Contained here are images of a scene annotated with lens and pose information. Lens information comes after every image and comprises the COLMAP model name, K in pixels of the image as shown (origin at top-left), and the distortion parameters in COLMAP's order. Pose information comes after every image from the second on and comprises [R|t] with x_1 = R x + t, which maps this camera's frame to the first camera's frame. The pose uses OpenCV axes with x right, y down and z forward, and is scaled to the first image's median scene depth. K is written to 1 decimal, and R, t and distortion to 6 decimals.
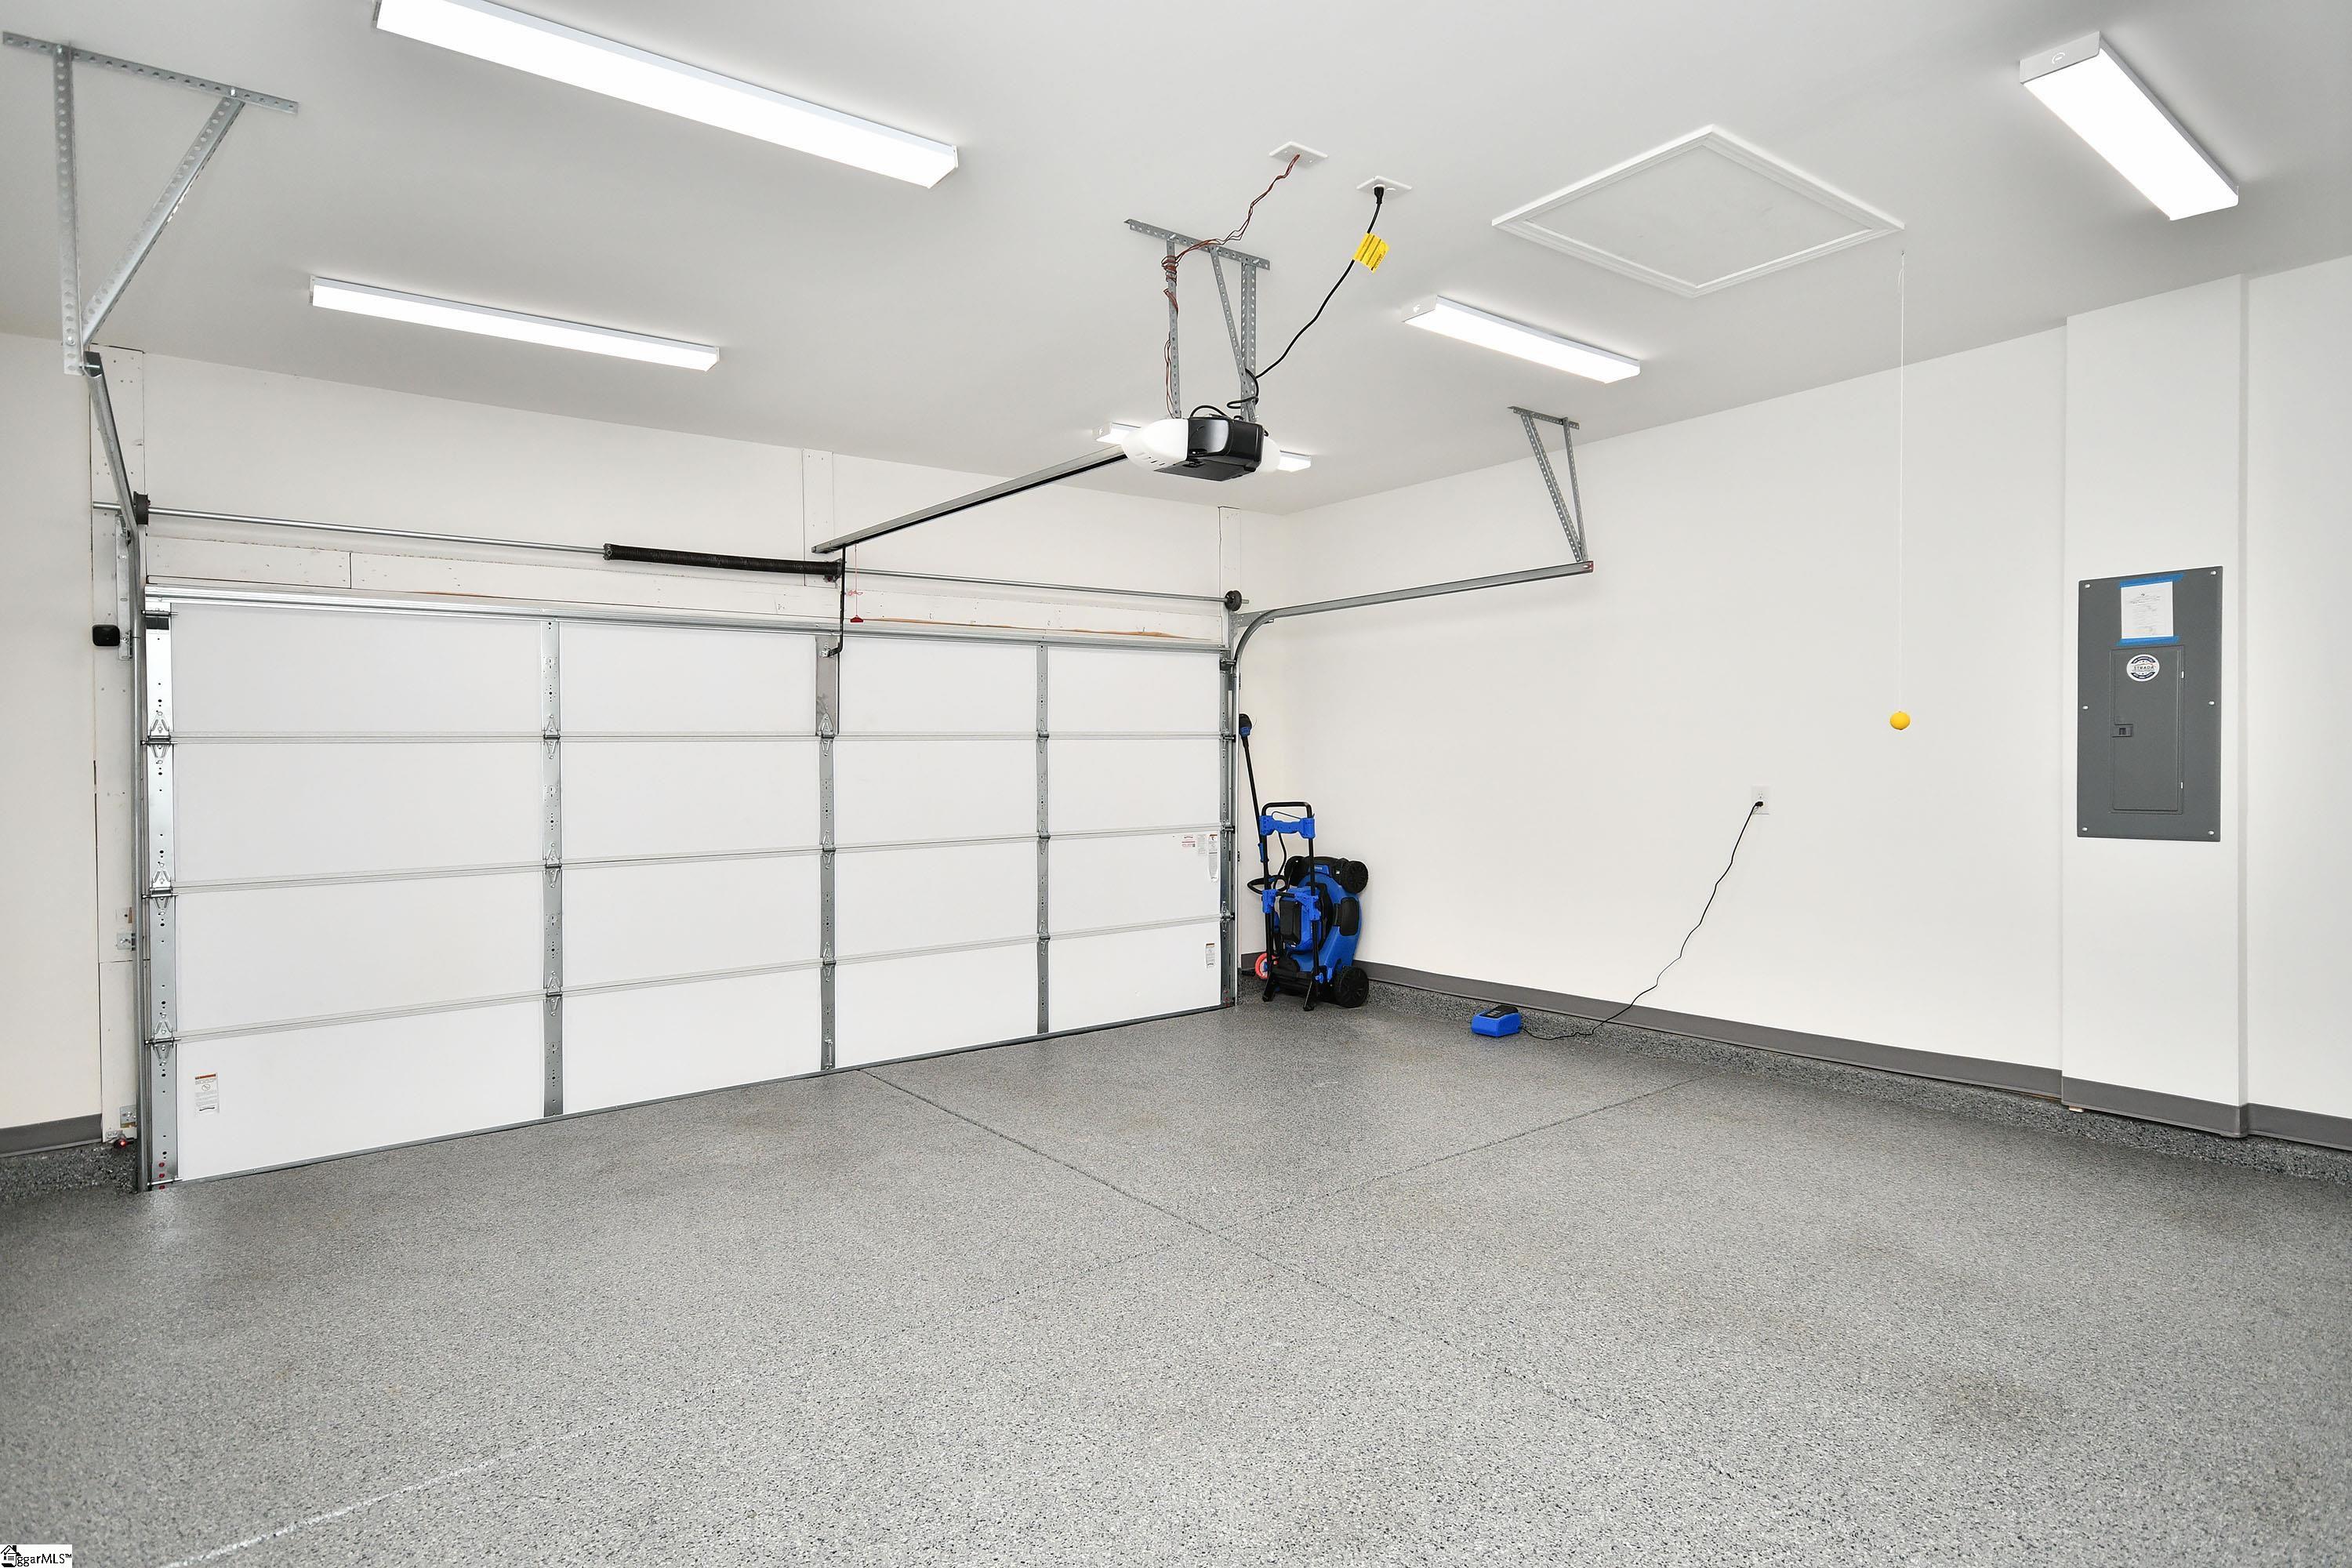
lens RADIAL K [[1298.5, 0, 1189.9], [0, 1298.5, 774.5], [0, 0, 1]] dist [-0.000167, 0.000843]
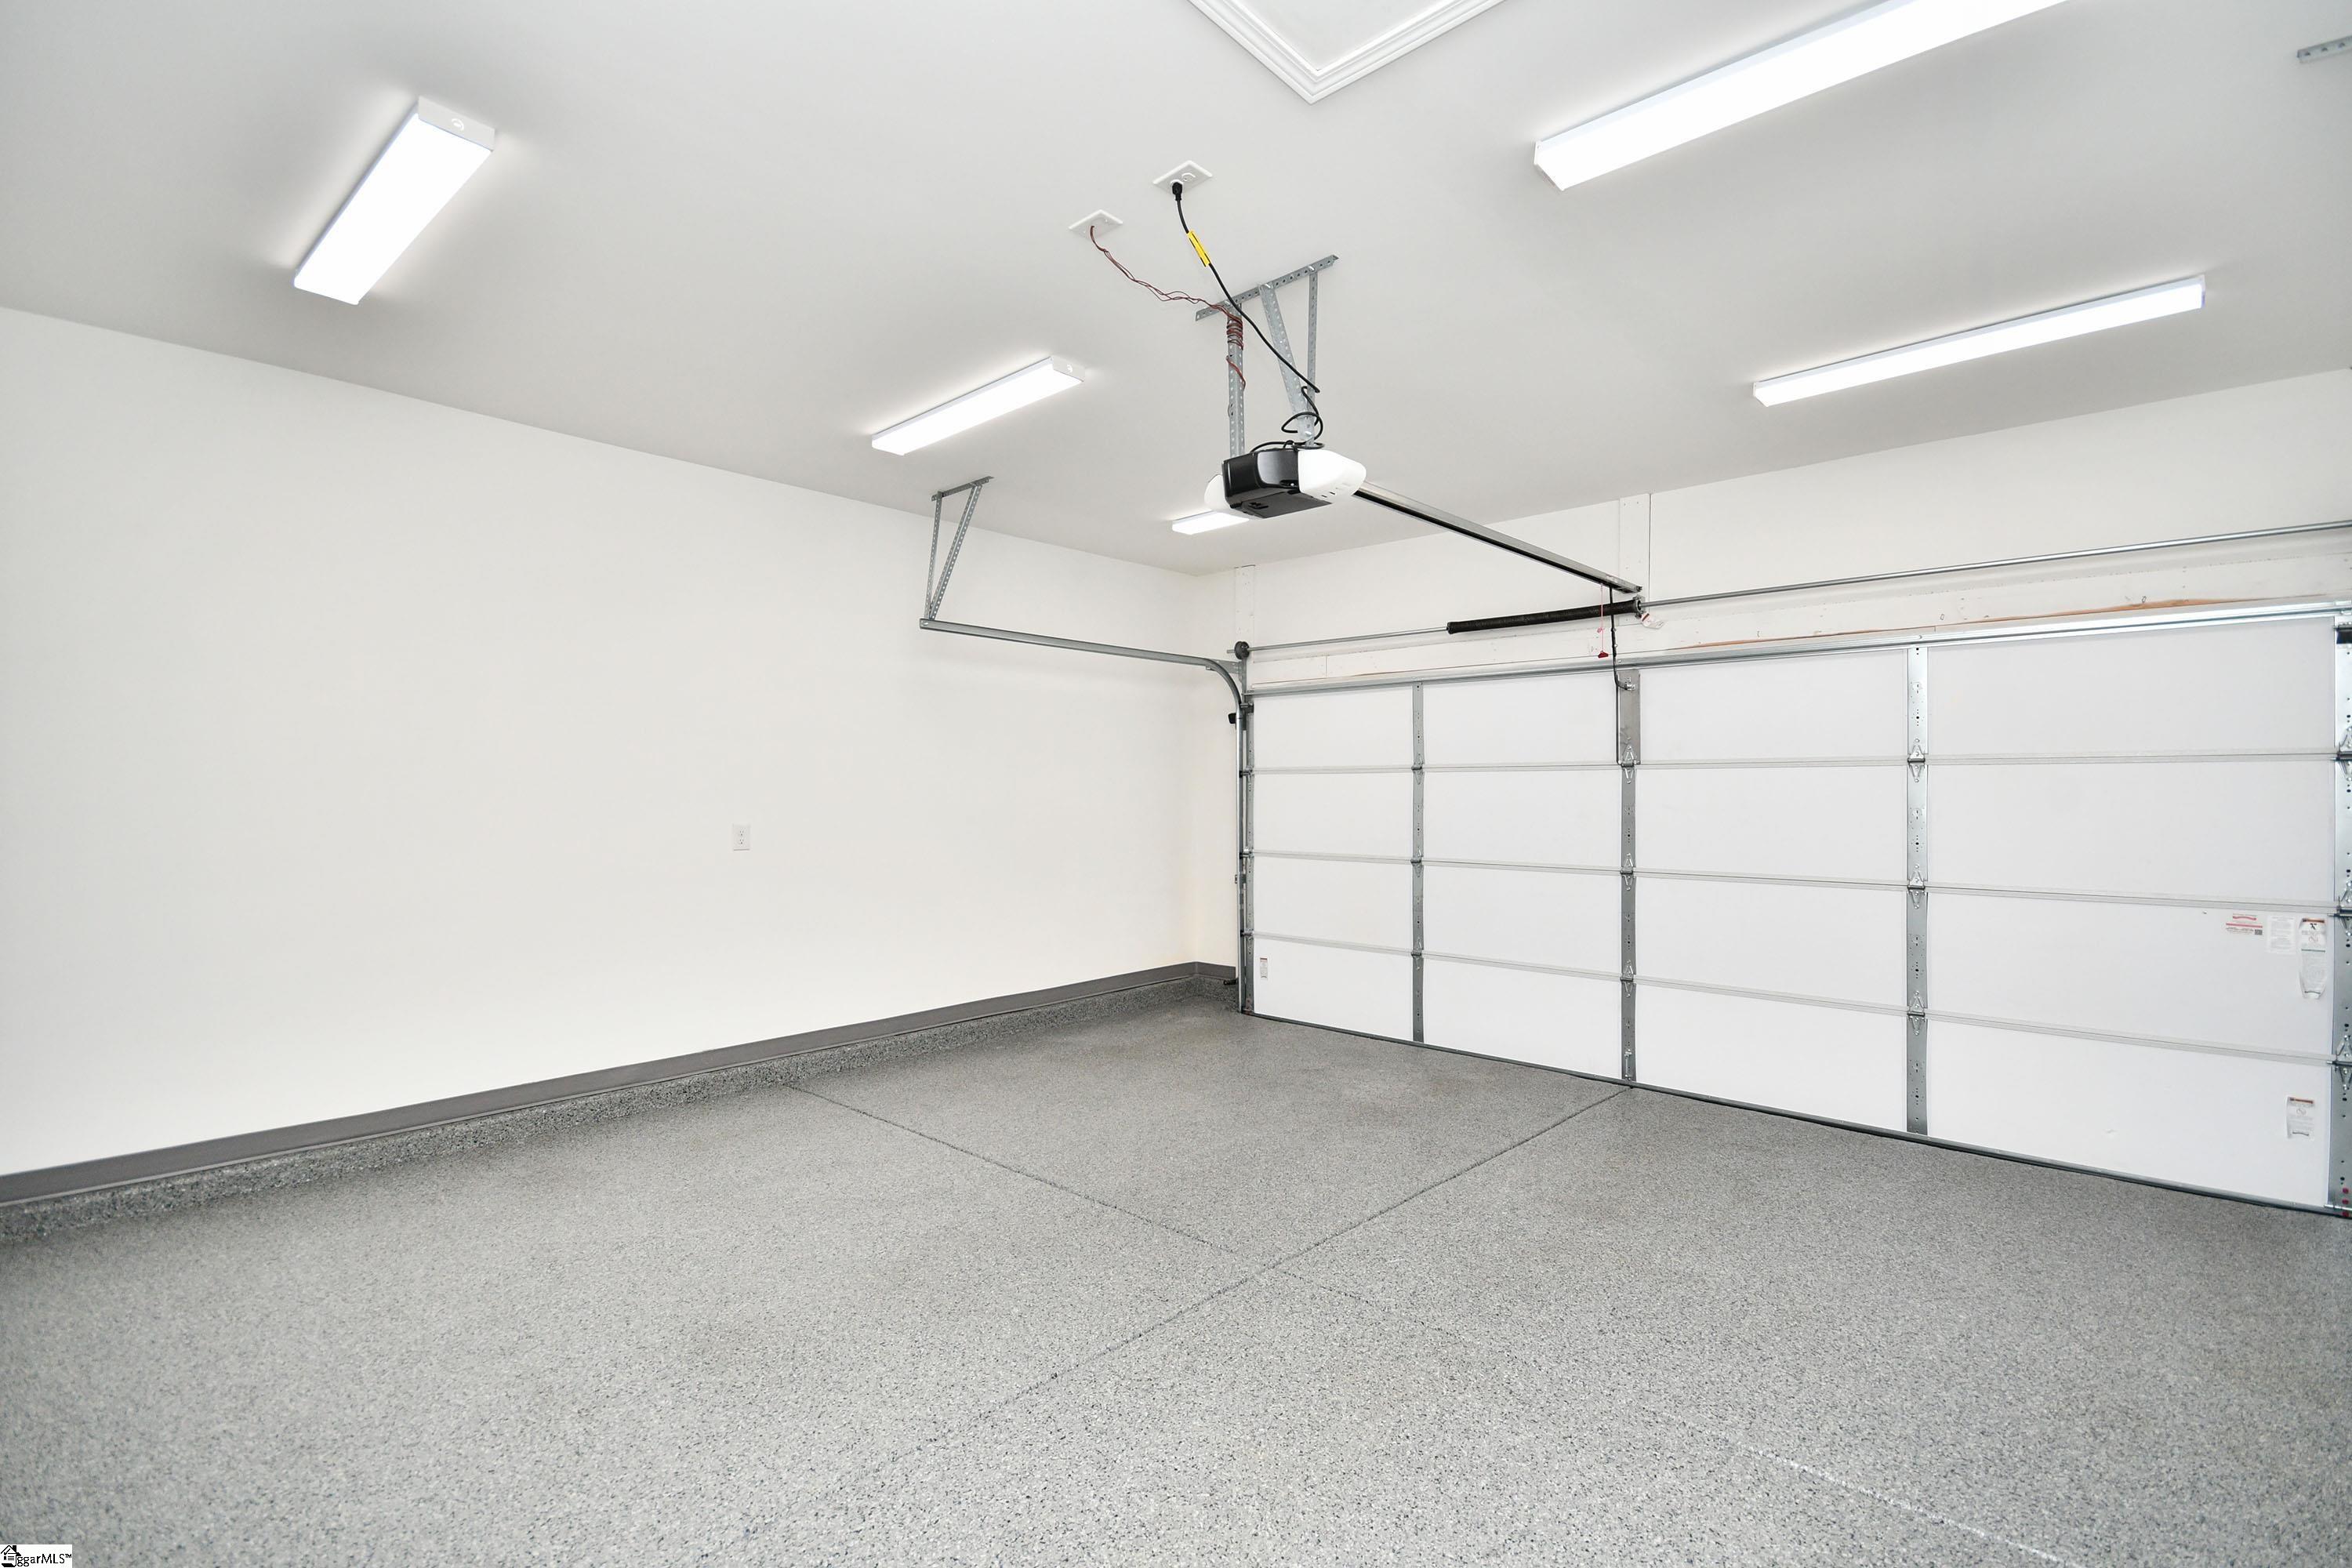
lens RADIAL K [[1051.1, 0, 1189.3], [0, 1051.1, 783.2], [0, 0, 1]] dist [-0.001534, -0.000714]
pose [[0.154654, 0.010364, -0.987914, 0.644980], [-0.014306, 0.999864, 0.008249, -0.021142], [0.987865, 0.012858, 0.154781, 0.648454]]
